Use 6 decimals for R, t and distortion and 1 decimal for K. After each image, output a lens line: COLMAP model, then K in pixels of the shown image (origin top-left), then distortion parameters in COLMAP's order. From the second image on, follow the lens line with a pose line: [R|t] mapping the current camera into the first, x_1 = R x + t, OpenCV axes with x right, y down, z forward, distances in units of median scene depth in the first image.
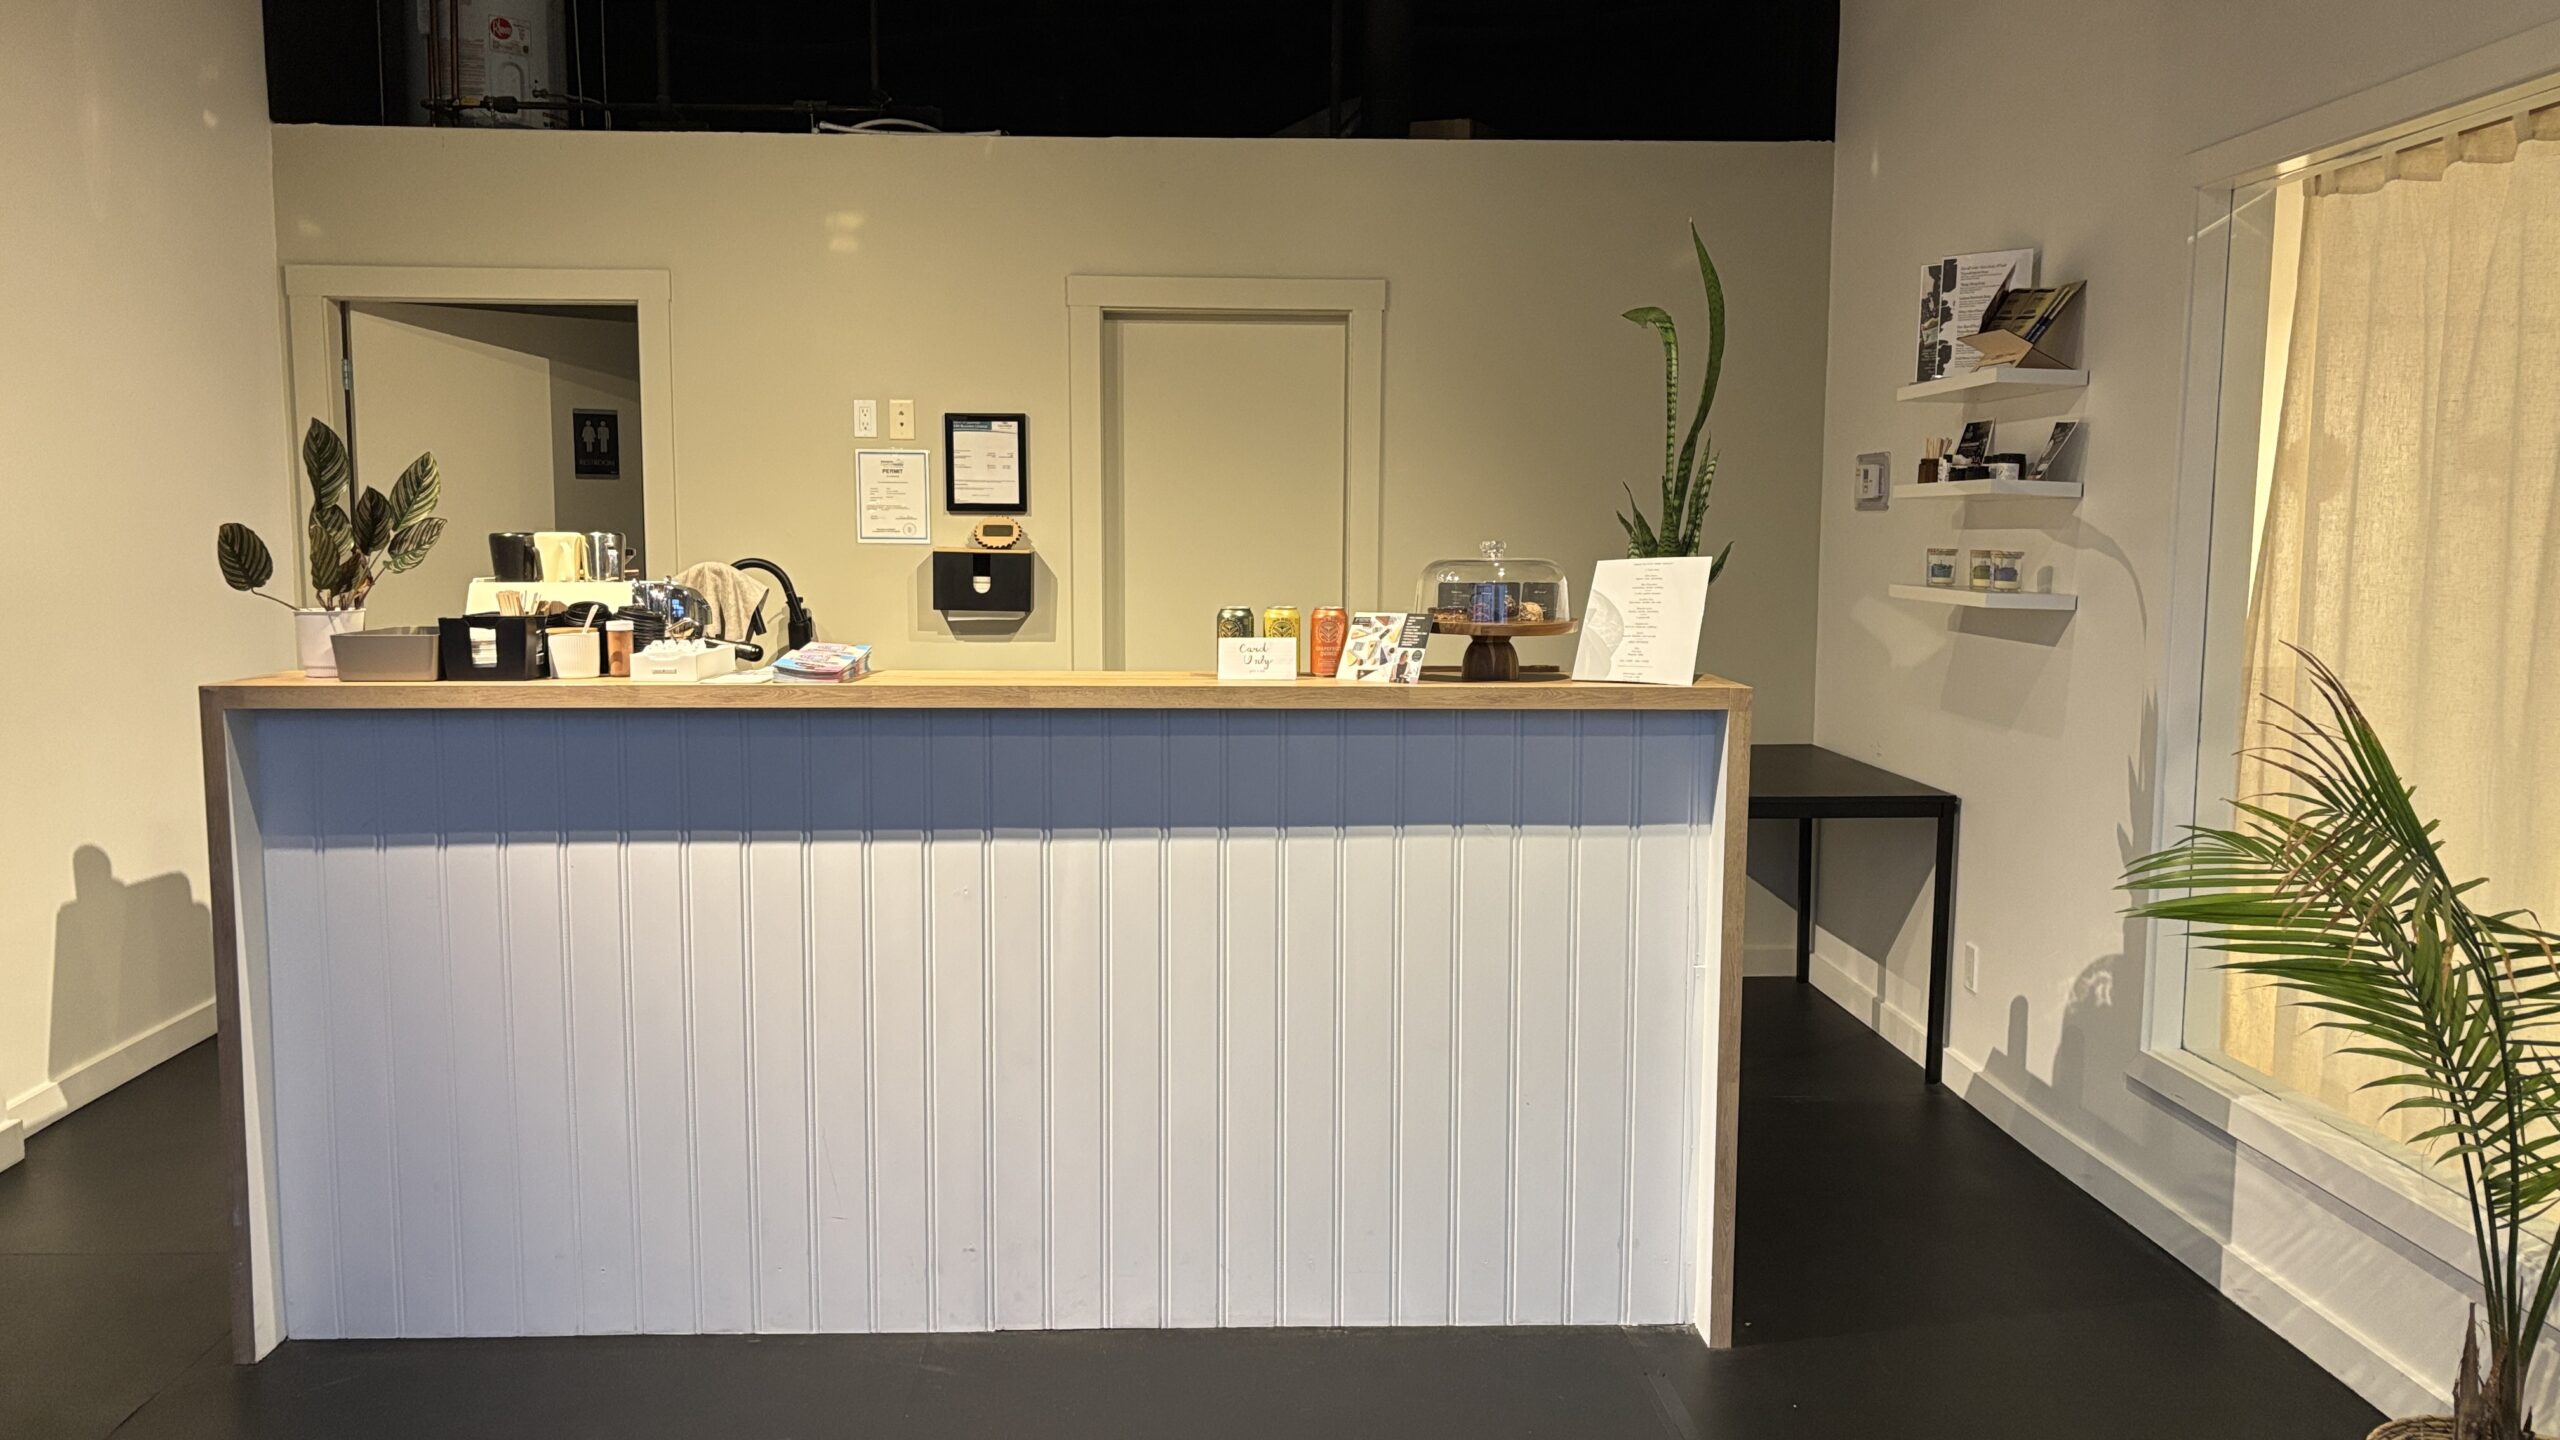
lens RADIAL K [[1946.4, 0, 1280.0], [0, 1946.4, 720.0], [0, 0, 1]] dist [0.075068, -0.061892]
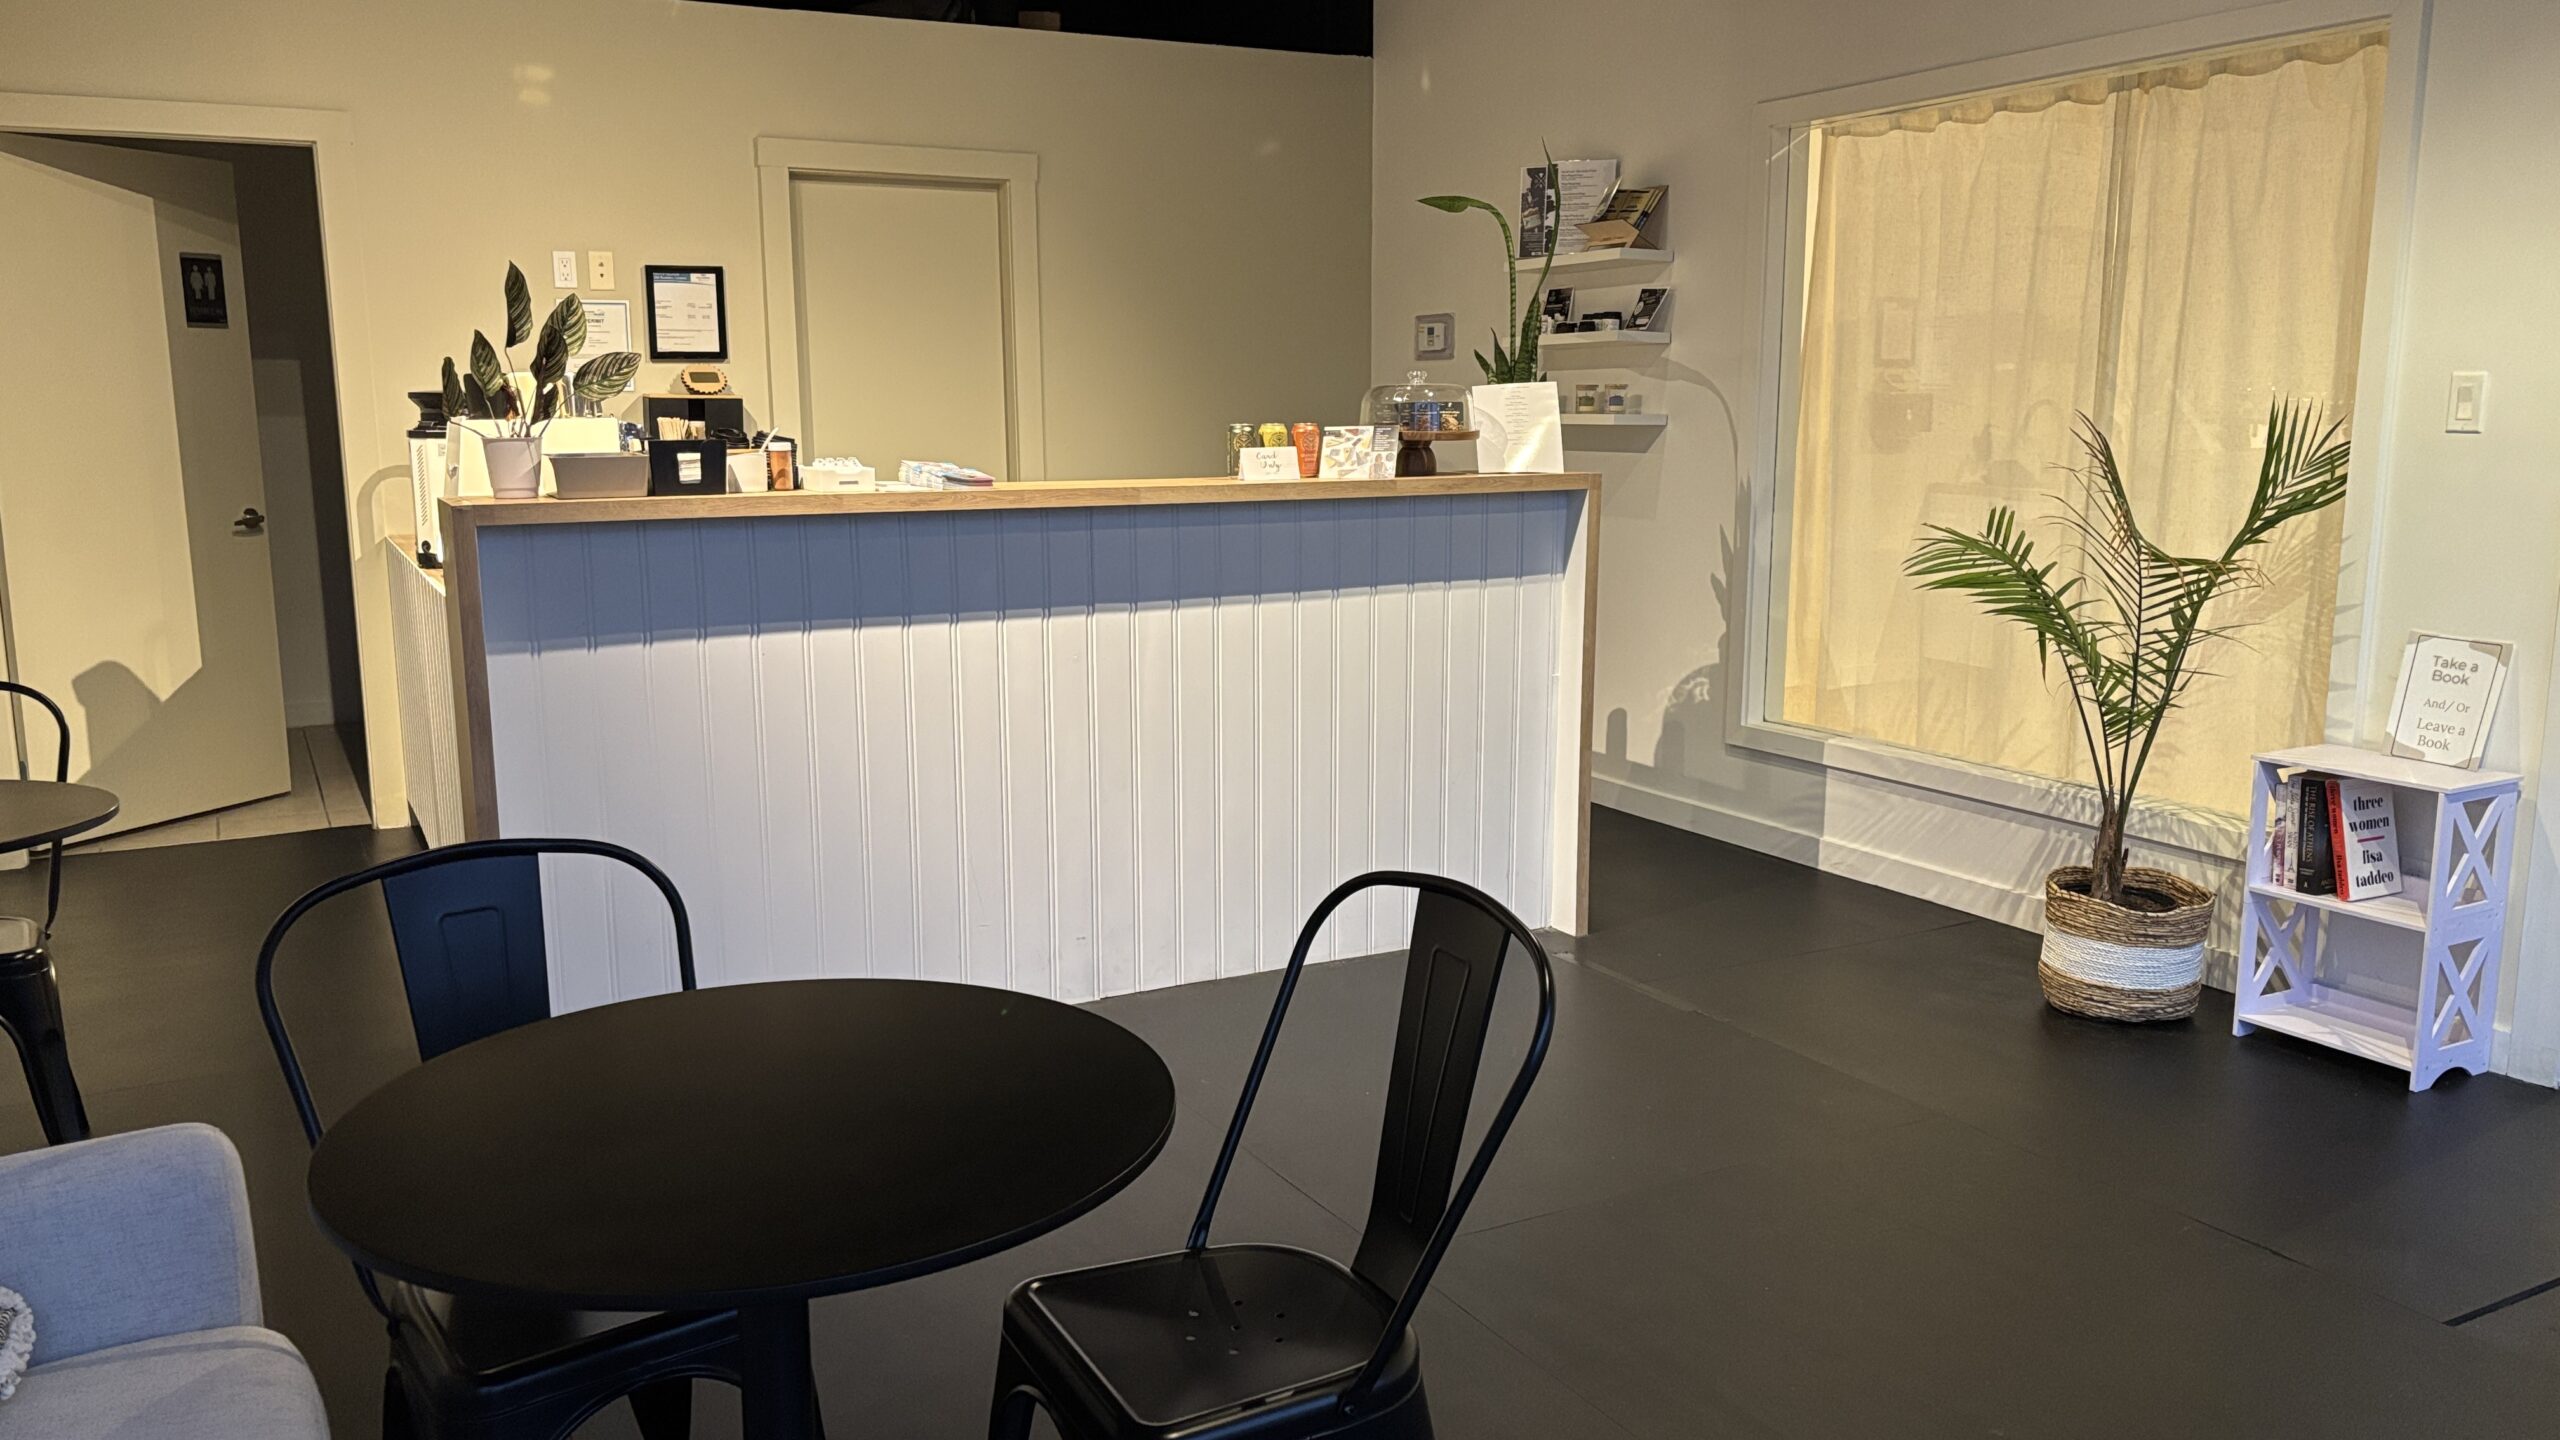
lens RADIAL K [[1927.0, 0, 1280.0], [0, 1927.0, 720.0], [0, 0, 1]] dist [0.053884, -0.058268]
pose [[0.904562, -0.081068, 0.418564, -0.445023], [0.051846, 0.995386, 0.080742, 0.028356], [-0.423178, -0.051336, 0.904591, -0.143621]]
